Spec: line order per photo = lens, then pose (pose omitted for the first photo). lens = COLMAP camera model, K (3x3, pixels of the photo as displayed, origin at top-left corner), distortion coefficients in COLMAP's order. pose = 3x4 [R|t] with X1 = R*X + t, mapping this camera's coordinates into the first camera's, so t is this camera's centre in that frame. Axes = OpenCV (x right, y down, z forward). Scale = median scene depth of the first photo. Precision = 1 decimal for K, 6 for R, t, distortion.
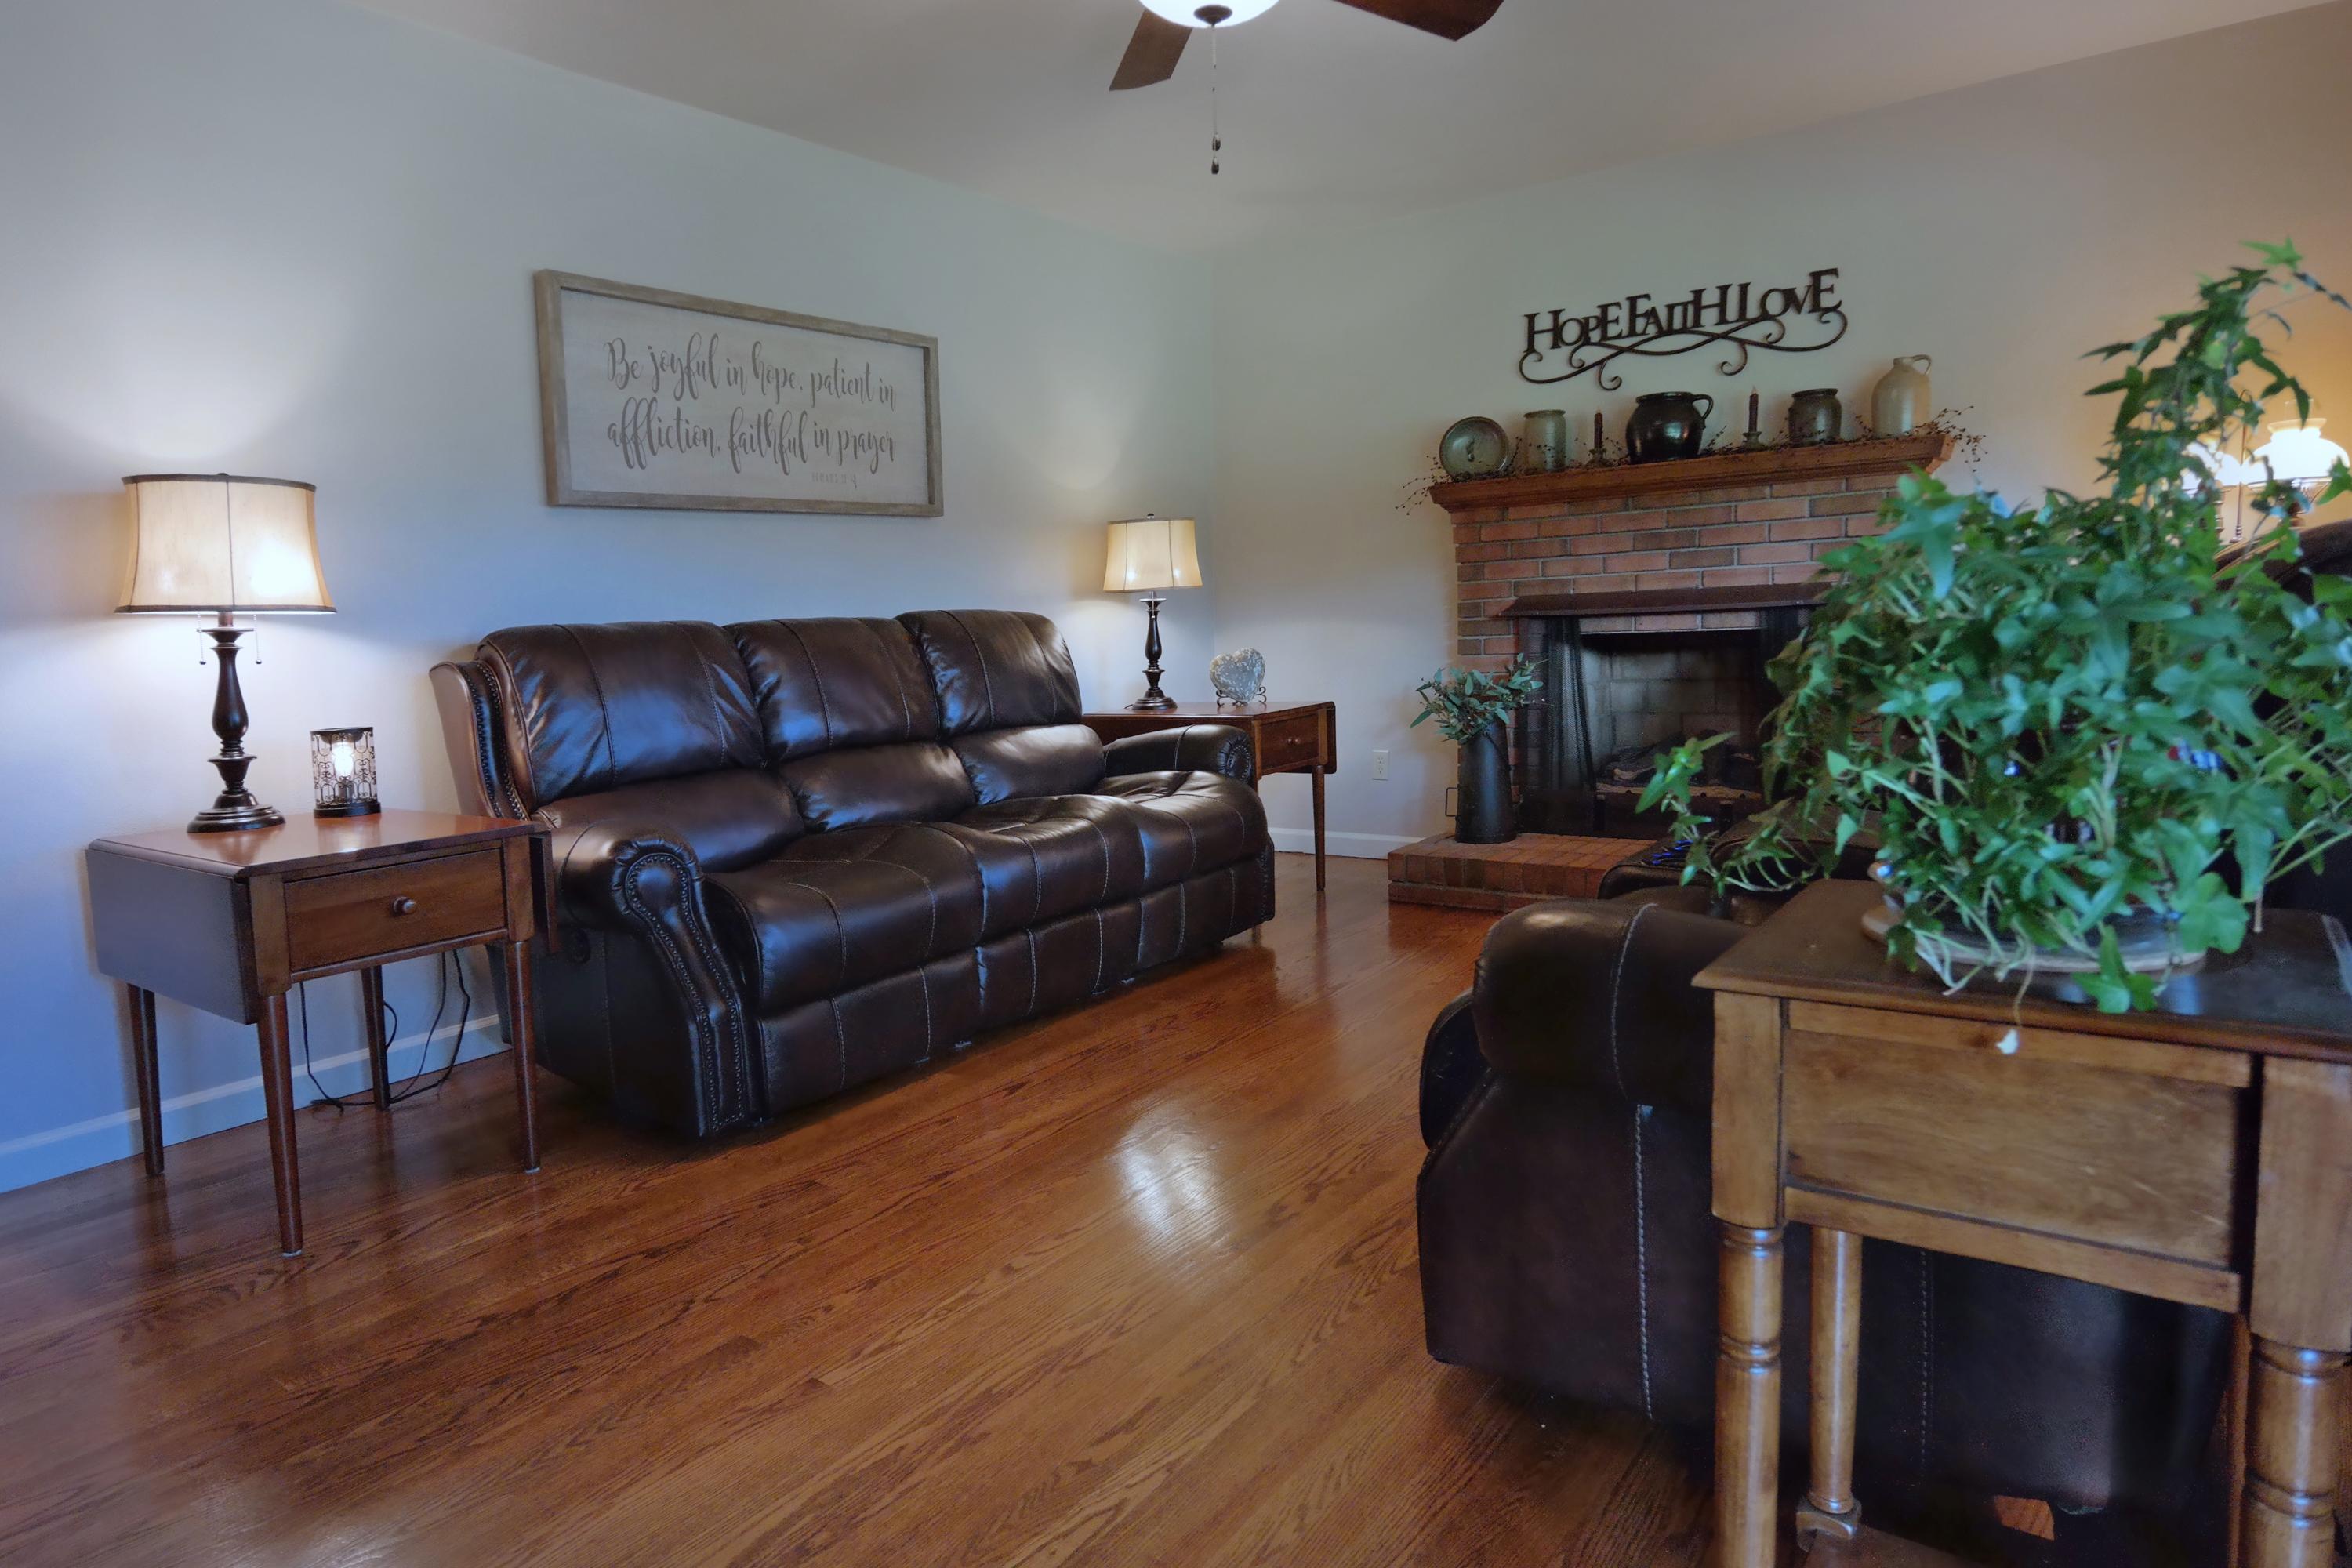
lens RADIAL K [[1282.8, 0, 1175.6], [0, 1282.8, 703.8], [0, 0, 1]] dist [-0.029026, 0.032832]
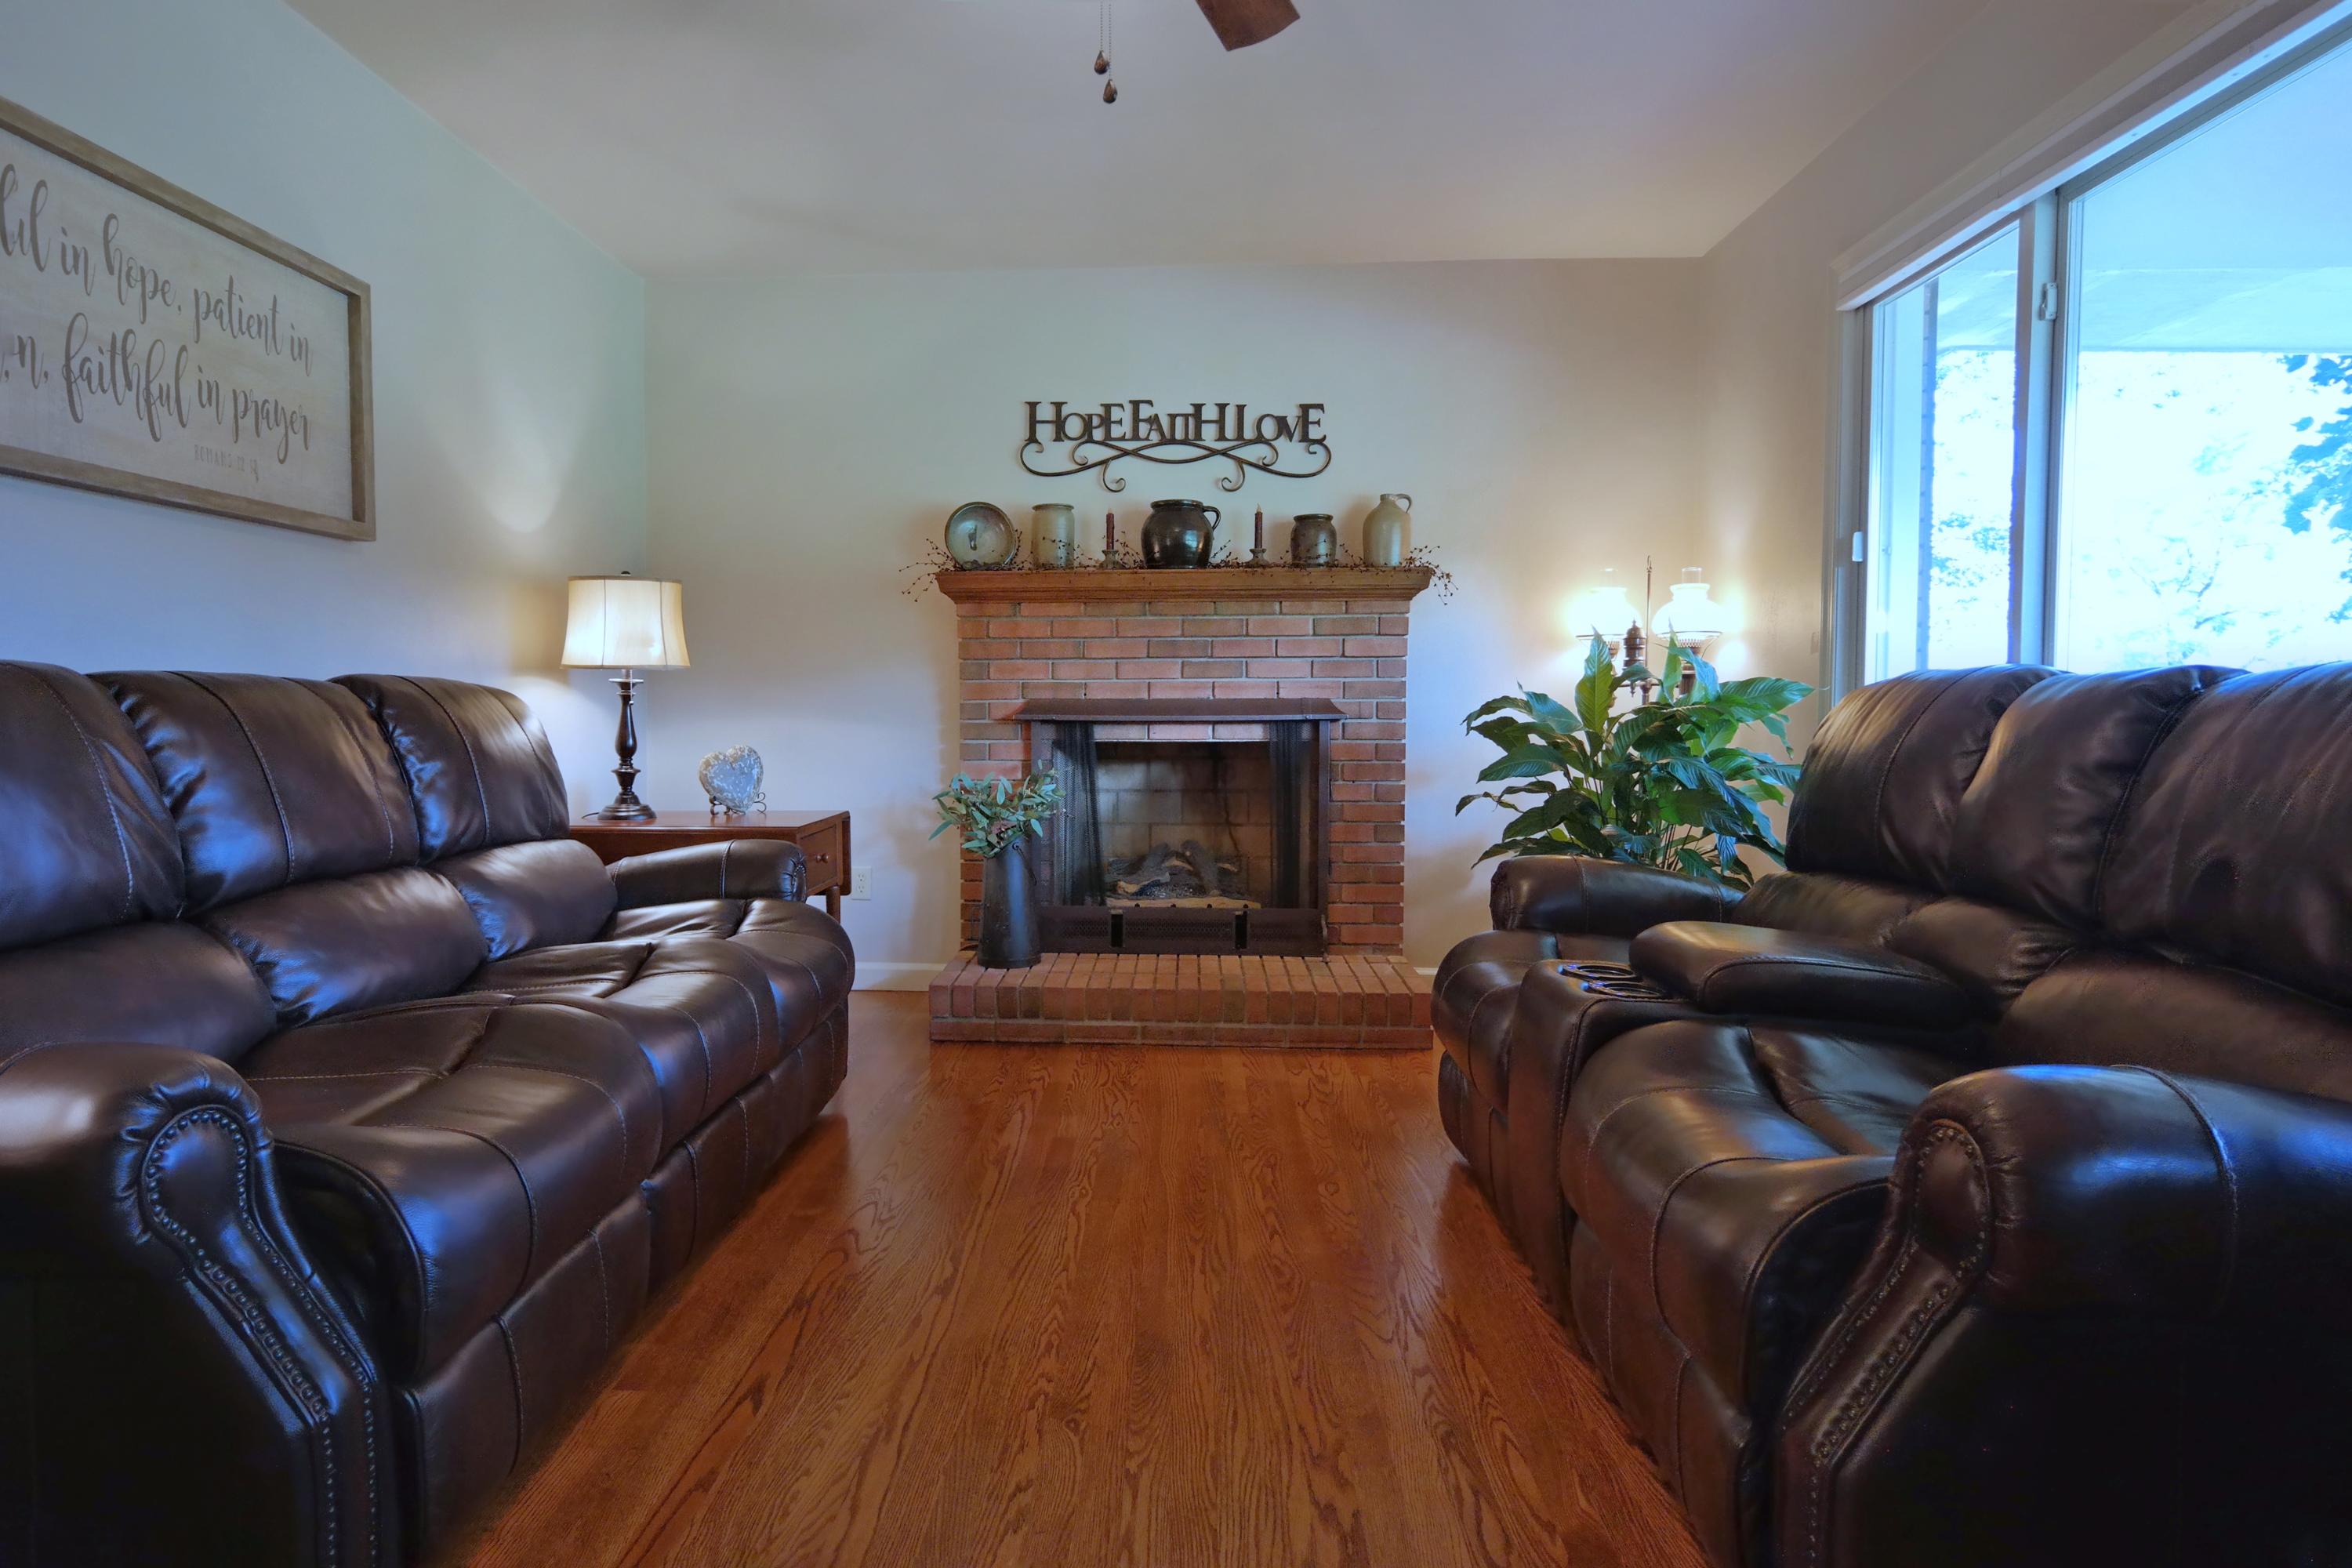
lens RADIAL K [[1295.0, 0, 1176.0], [0, 1295.0, 784.0], [0, 0, 1]] dist [-0.032088, 0.014063]
pose [[0.856452, 0.015002, 0.516009, -0.134817], [-0.002748, 0.999696, -0.024503, 0.000847], [-0.516220, 0.019568, 0.856232, 0.149475]]
